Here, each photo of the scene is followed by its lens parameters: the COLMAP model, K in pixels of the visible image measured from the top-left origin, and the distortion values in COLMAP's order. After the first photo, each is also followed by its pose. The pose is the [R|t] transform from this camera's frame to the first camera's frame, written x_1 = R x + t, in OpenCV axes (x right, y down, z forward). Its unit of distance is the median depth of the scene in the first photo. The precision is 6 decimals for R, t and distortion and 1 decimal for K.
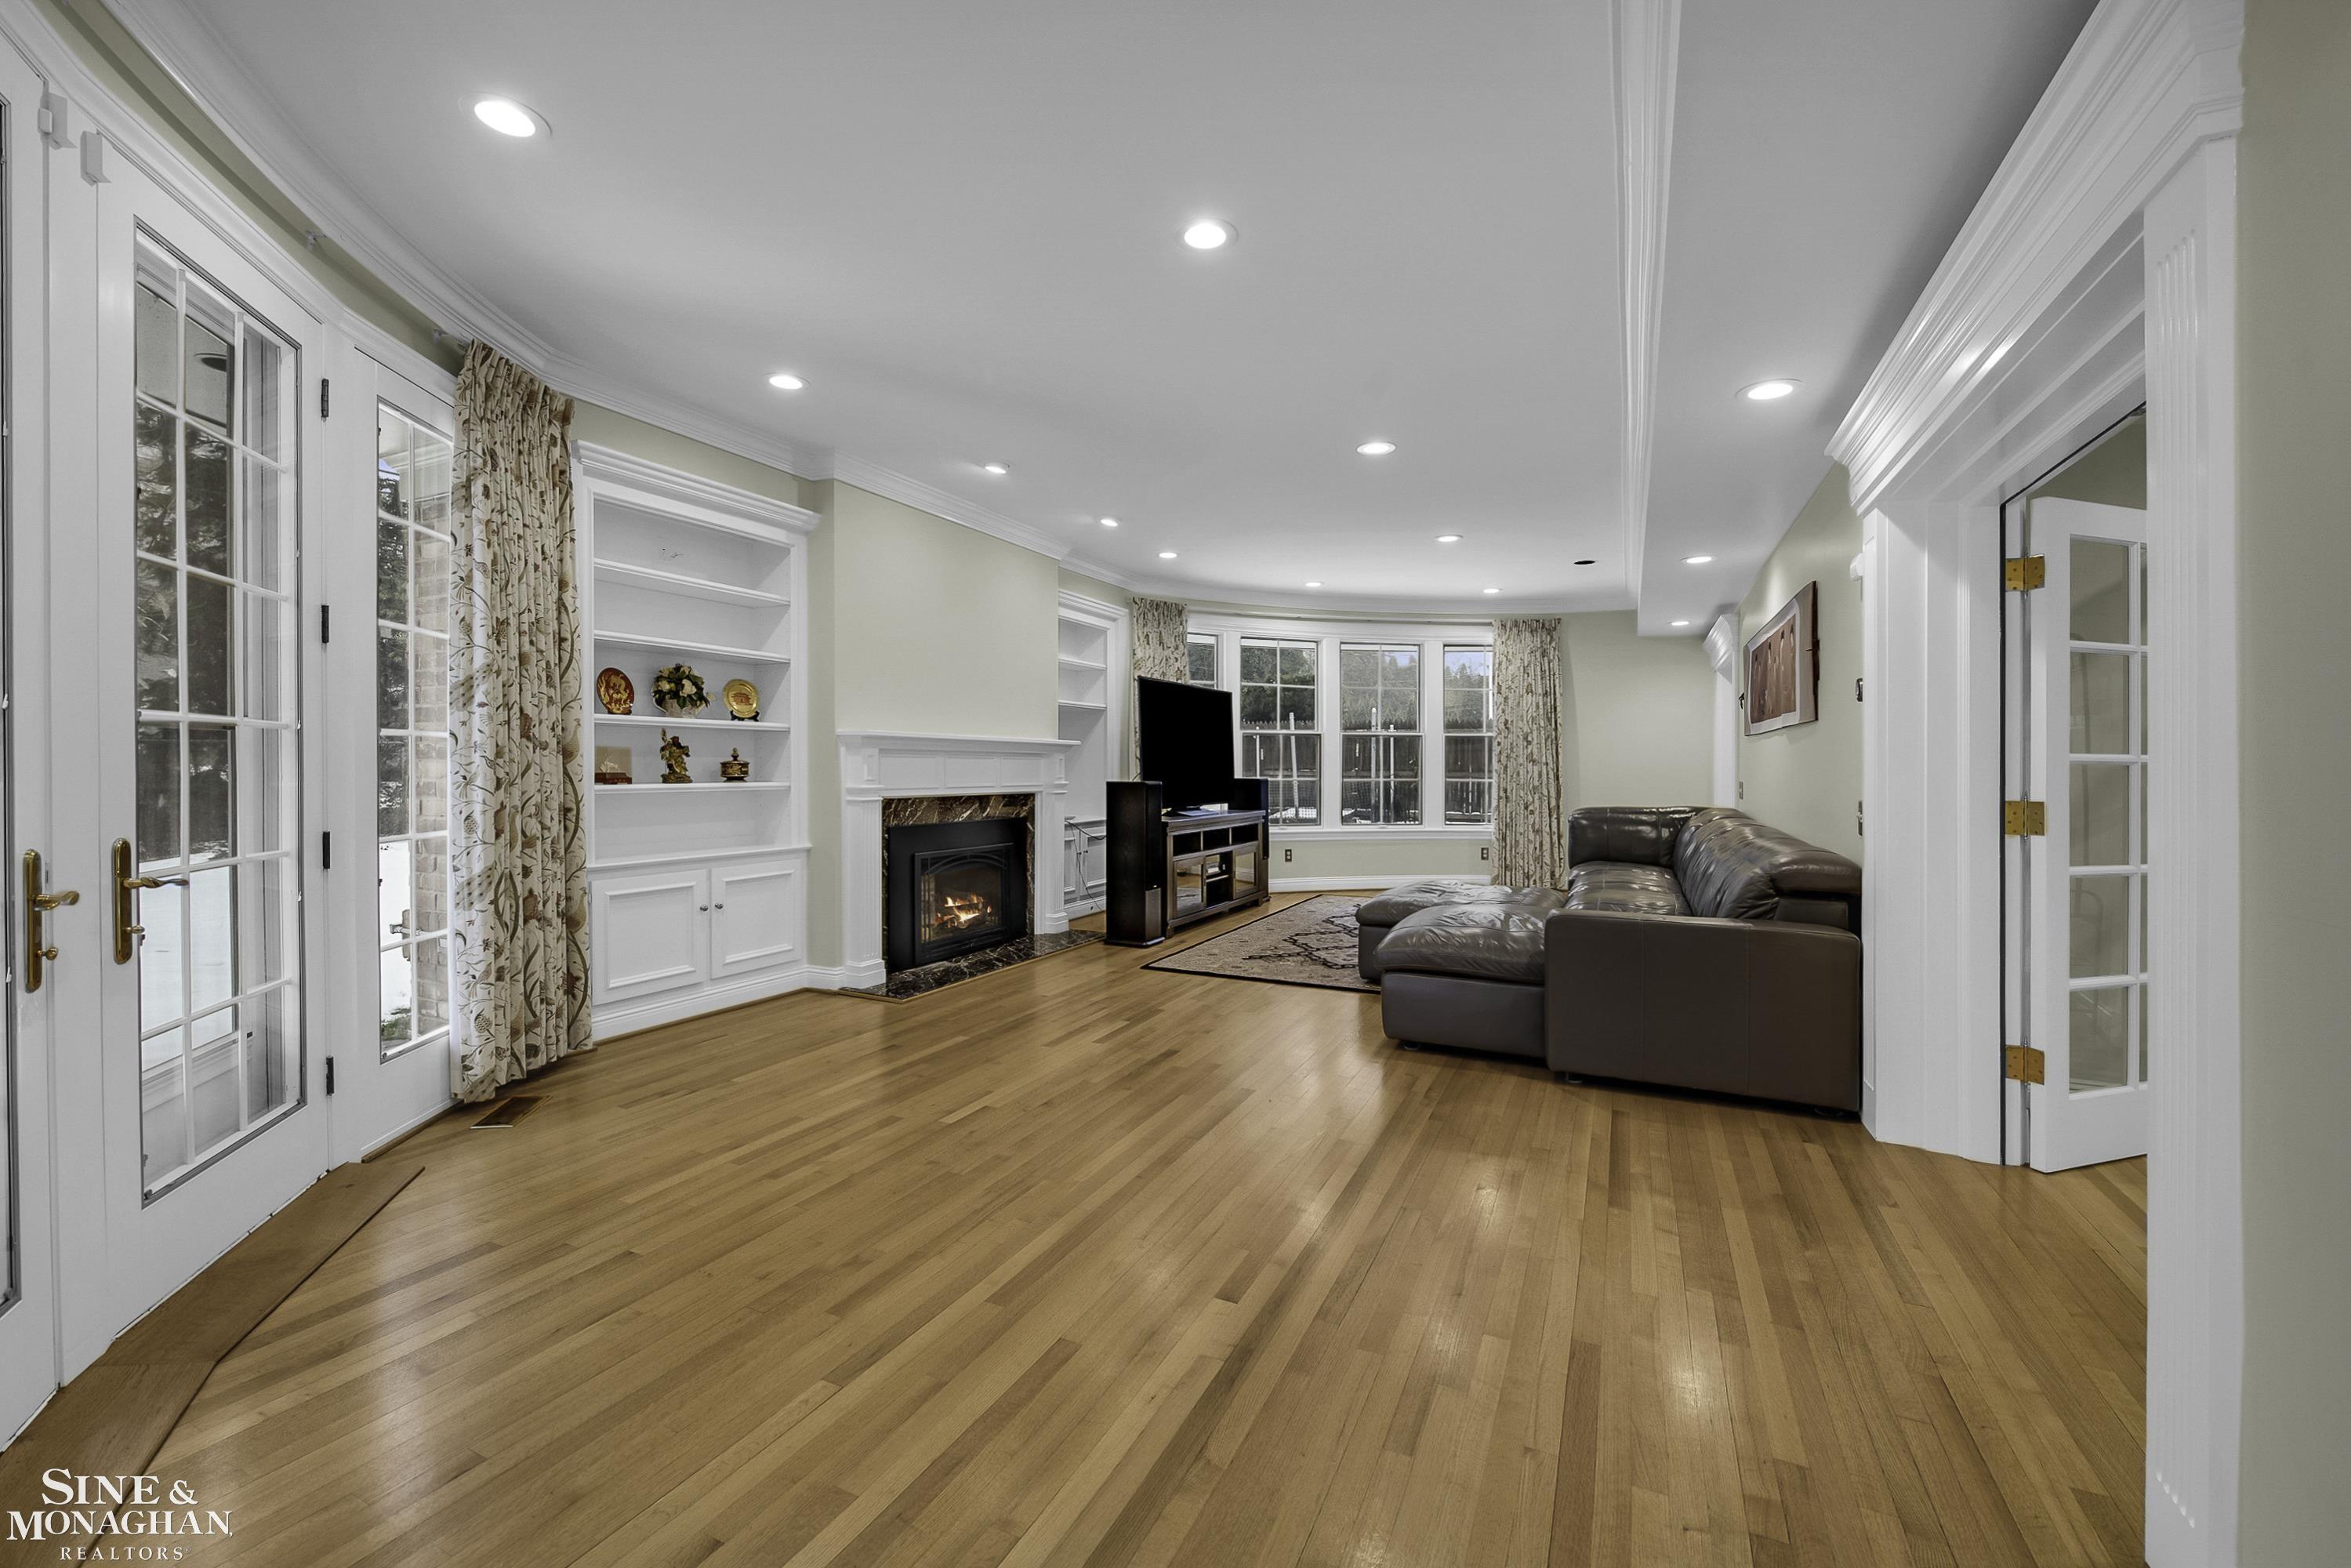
lens RADIAL K [[955.3, 0, 1179.6], [0, 955.3, 769.0], [0, 0, 1]] dist [-0.014765, -0.001344]
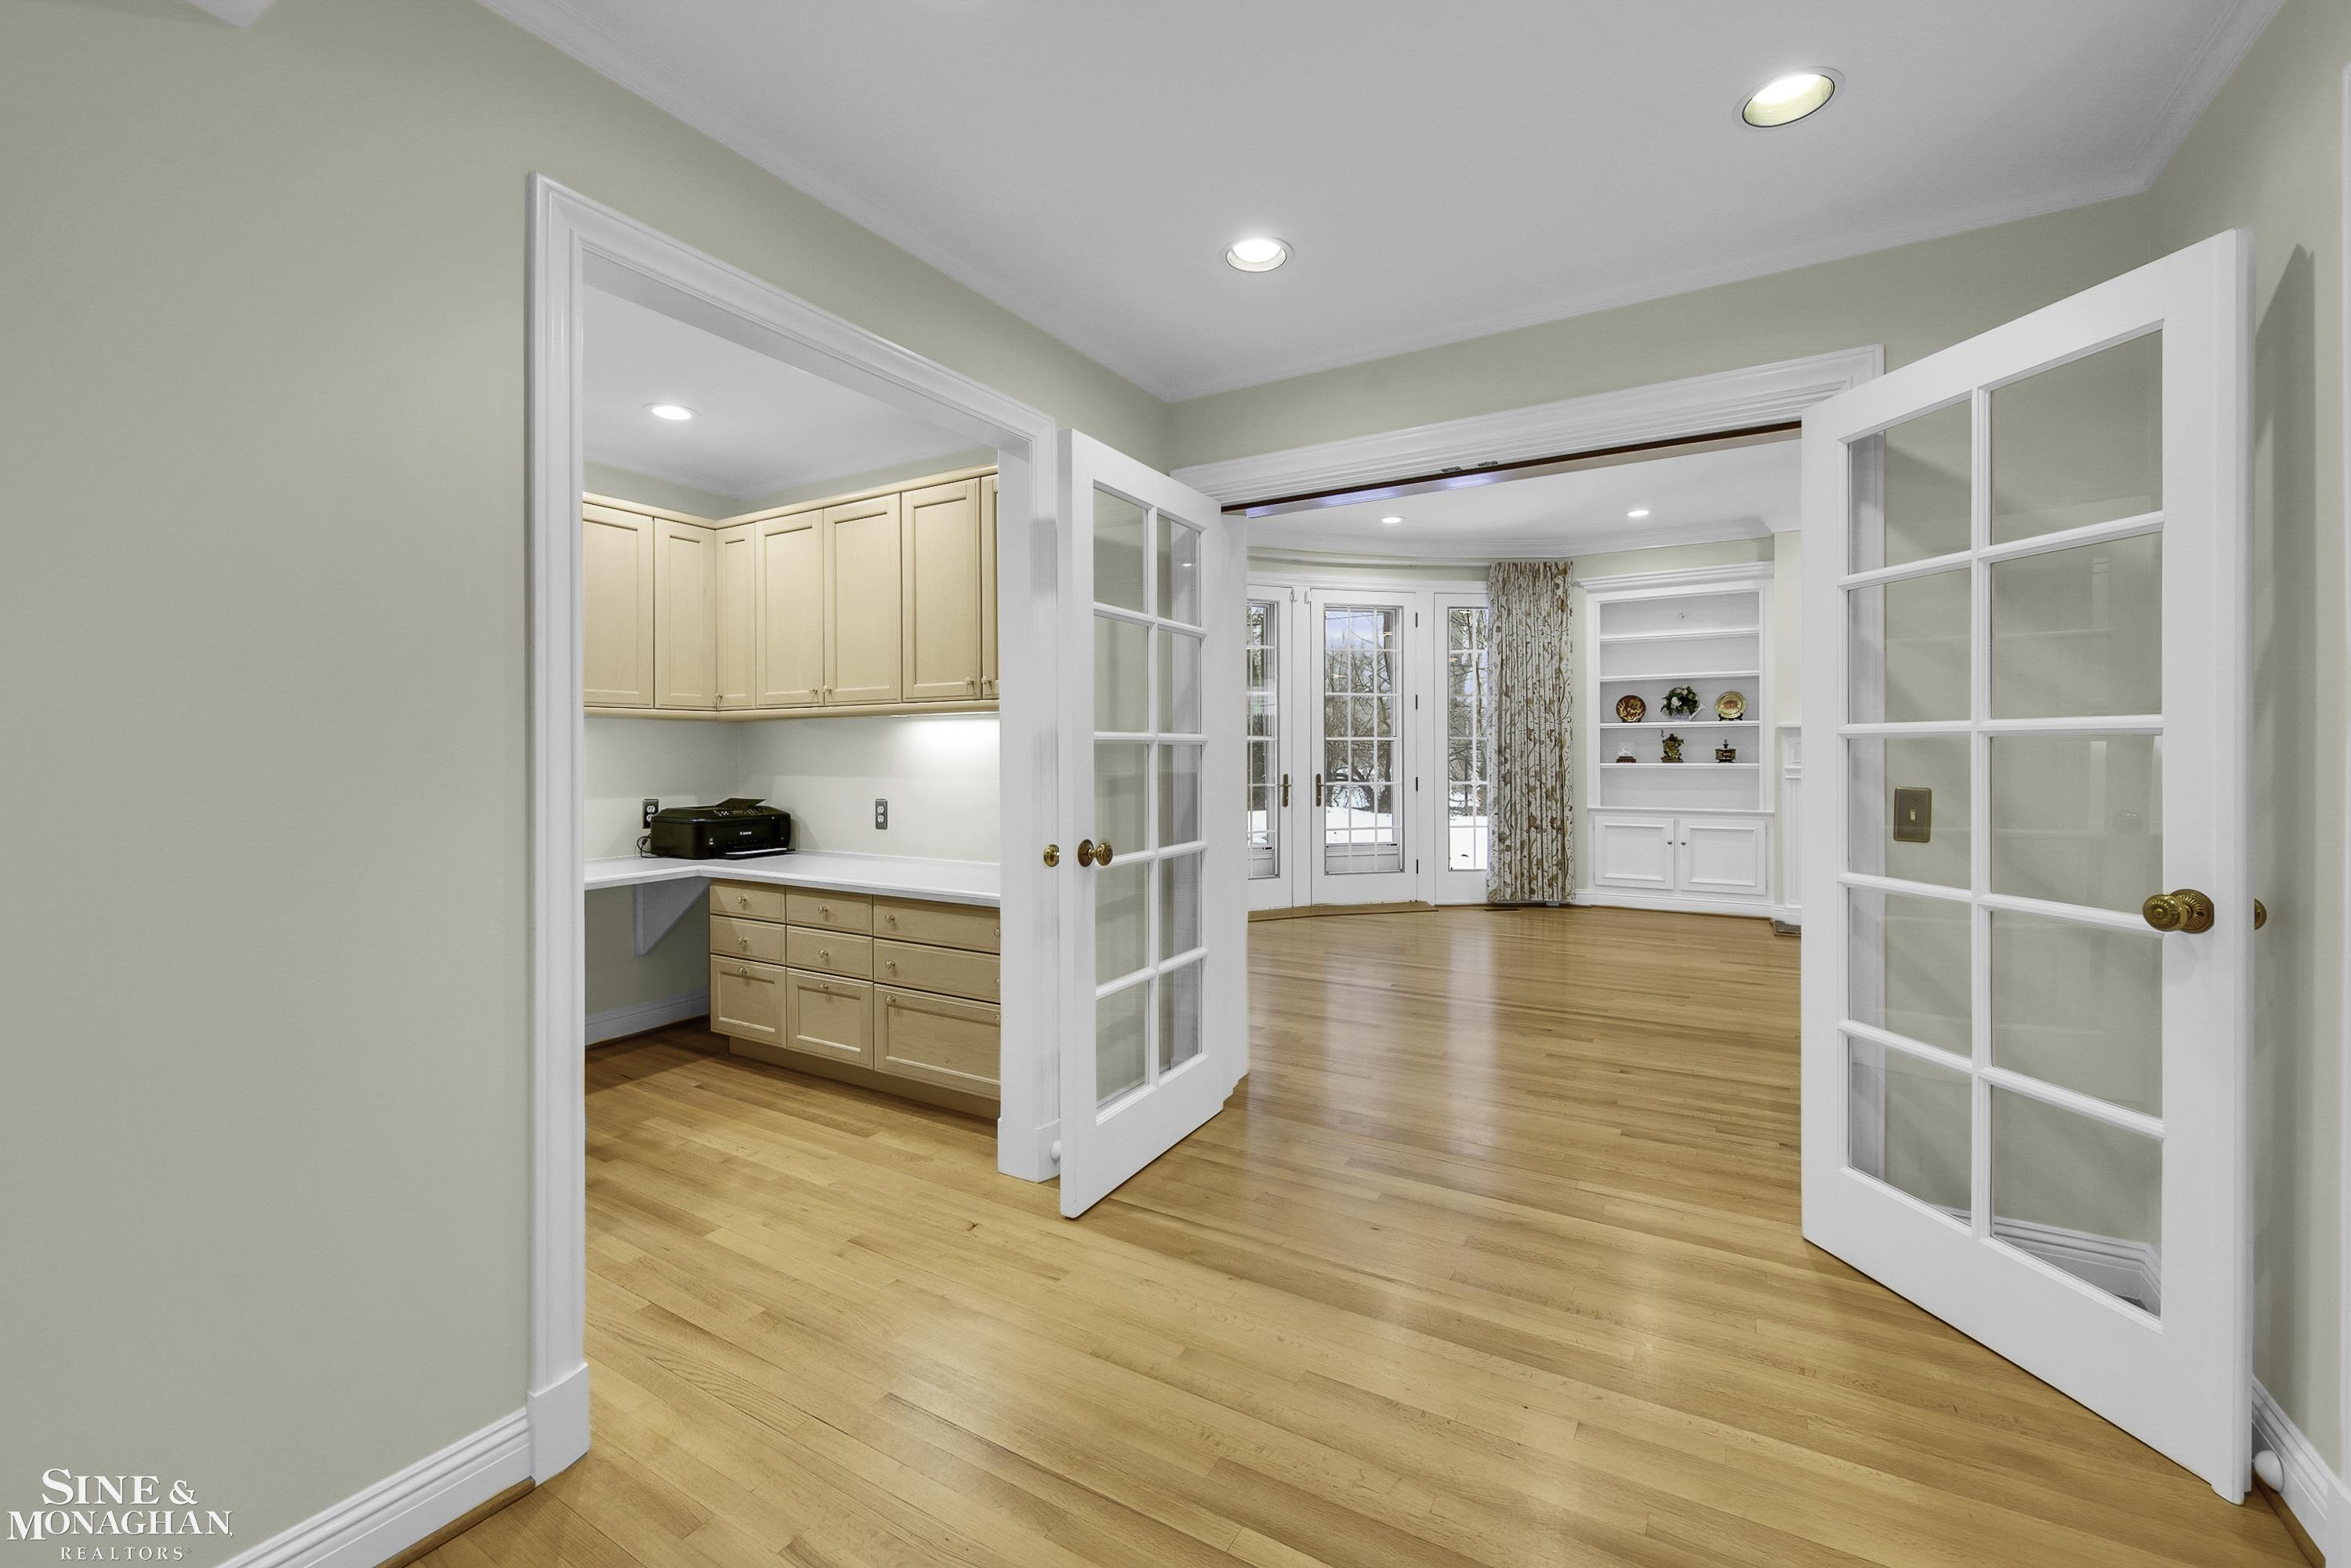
lens RADIAL K [[955.3, 0, 1177.9], [0, 955.3, 760.1], [0, 0, 1]] dist [-0.014765, -0.001344]
pose [[-0.091727, 0.004564, -0.995774, 1.135959], [0.001173, 0.999989, 0.004476, 0.001809], [0.995783, -0.000757, -0.091732, 0.331488]]
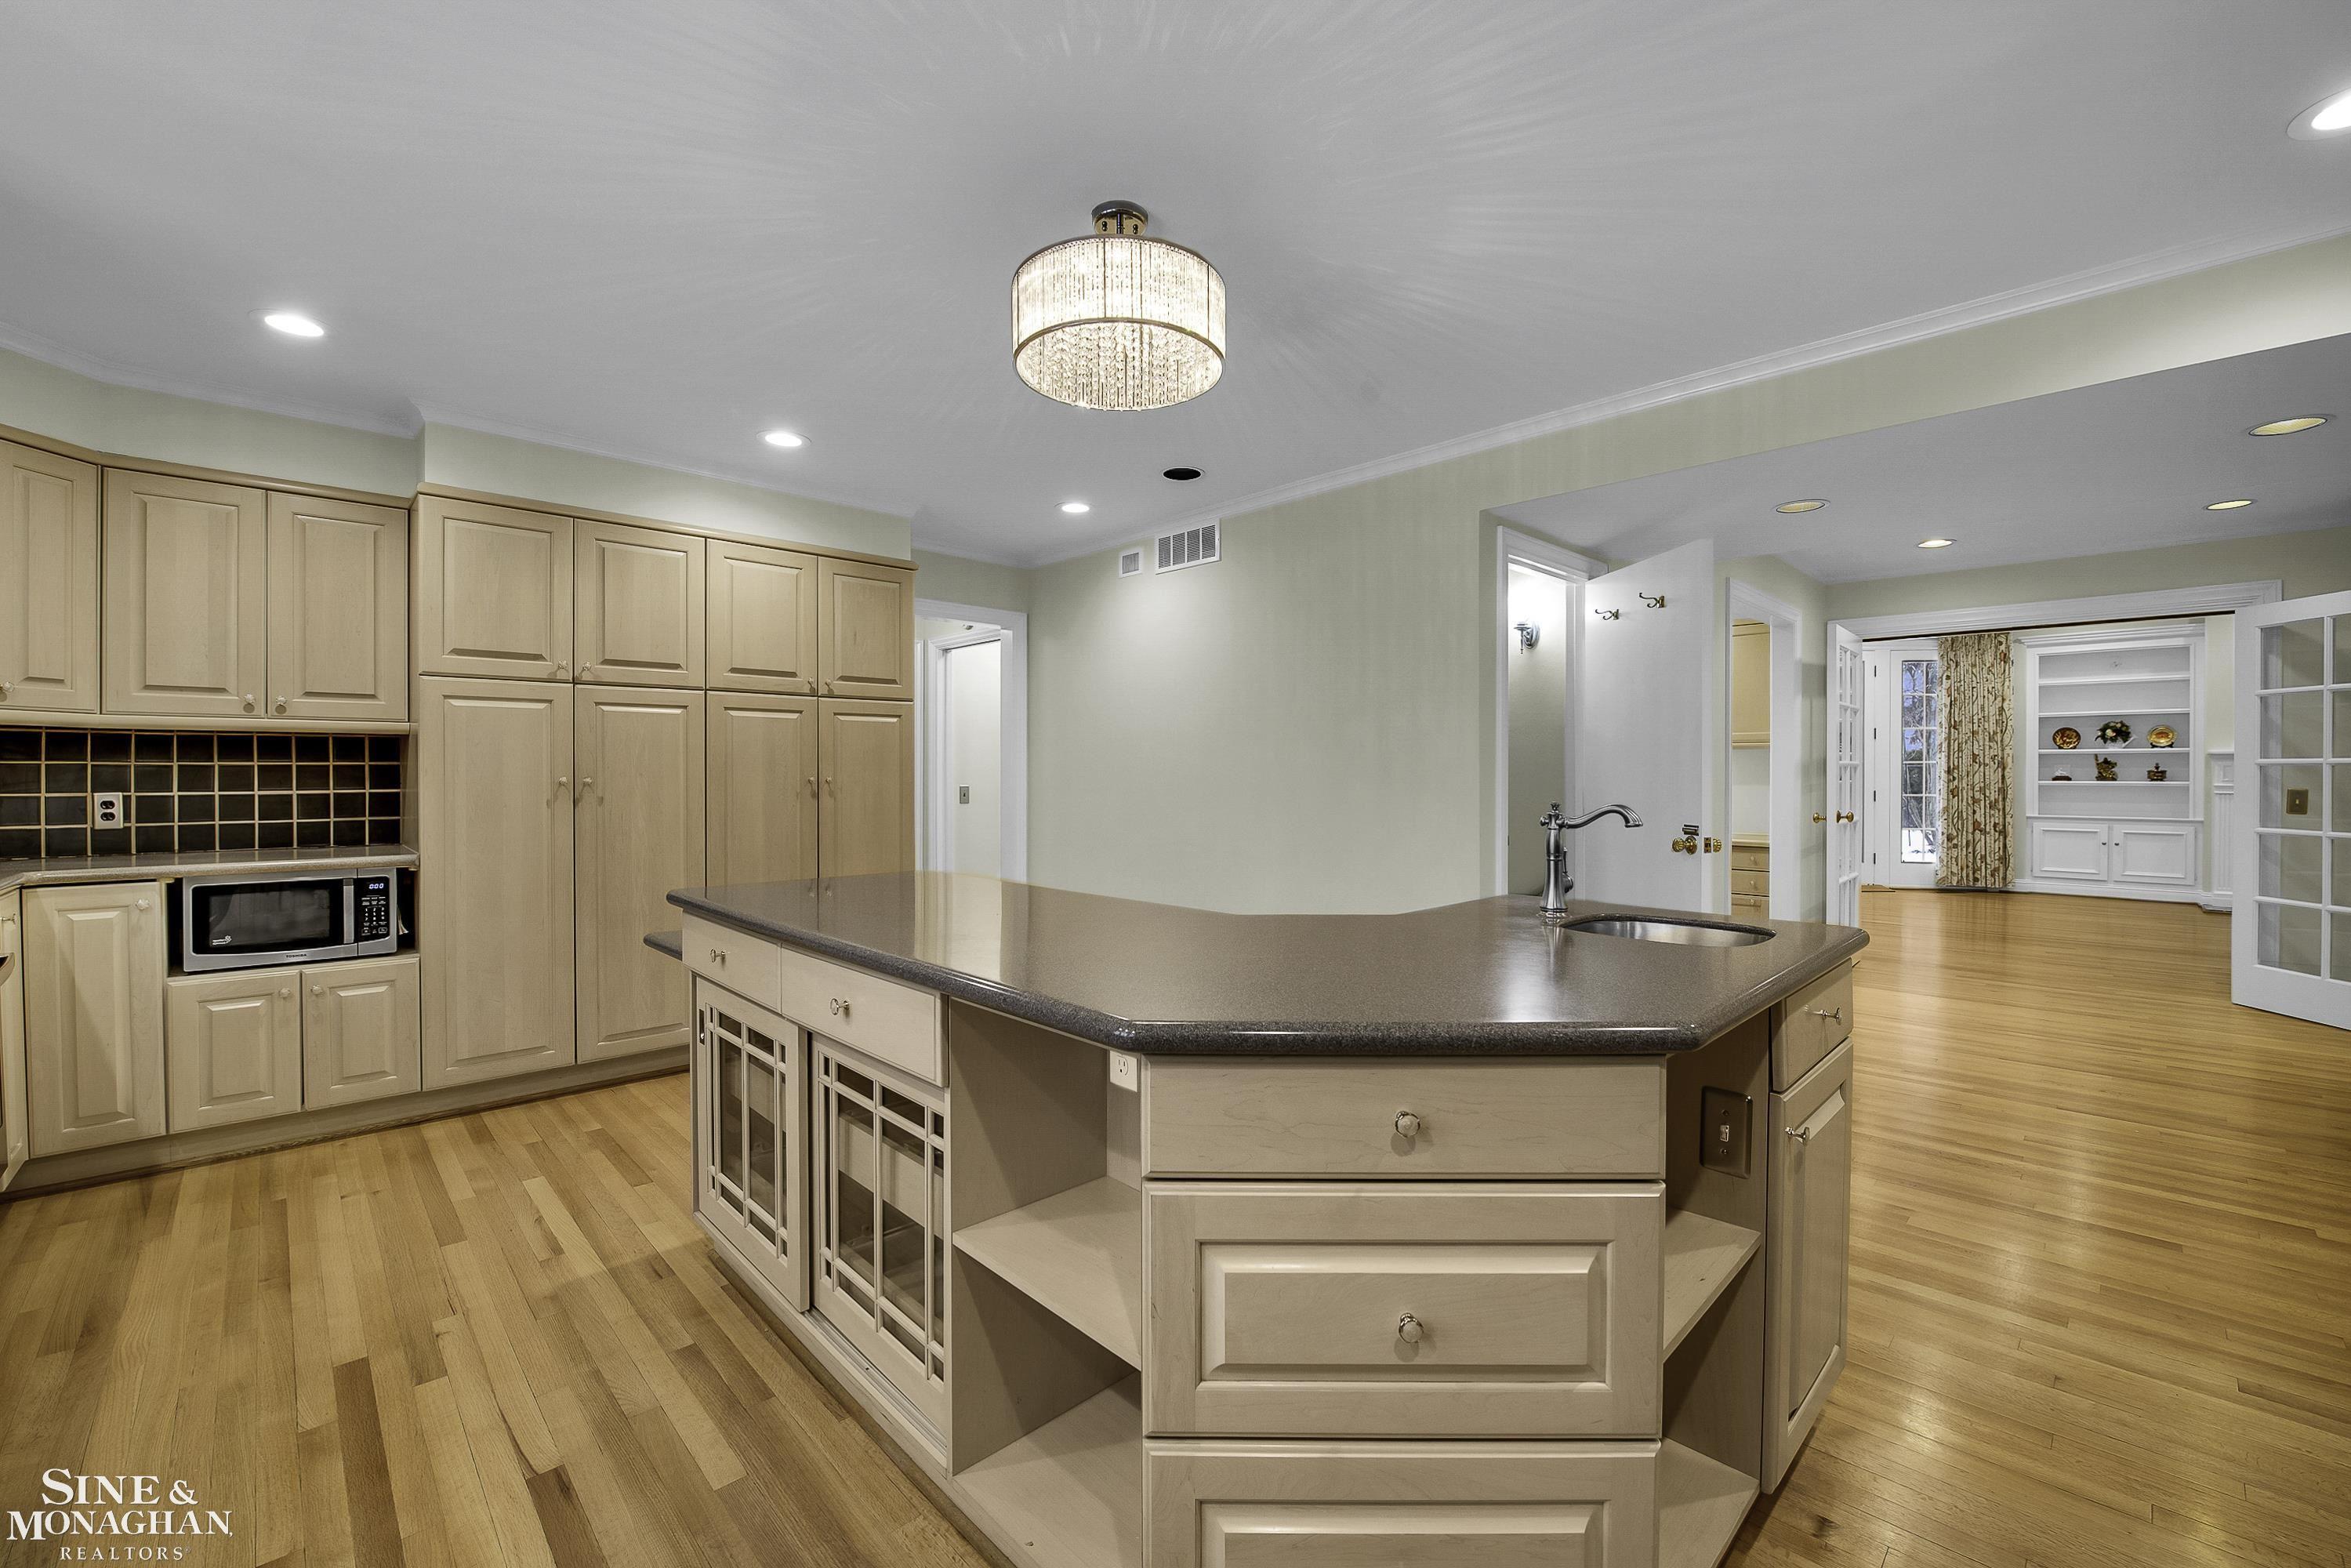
lens RADIAL K [[955.3, 0, 1188.2], [0, 955.3, 786.6], [0, 0, 1]] dist [-0.014765, -0.001344]
pose [[-0.339378, 0.010291, -0.940594, 2.014051], [-0.002650, 0.999926, 0.011897, 0.007729], [0.940646, 0.006530, -0.339325, -0.146047]]
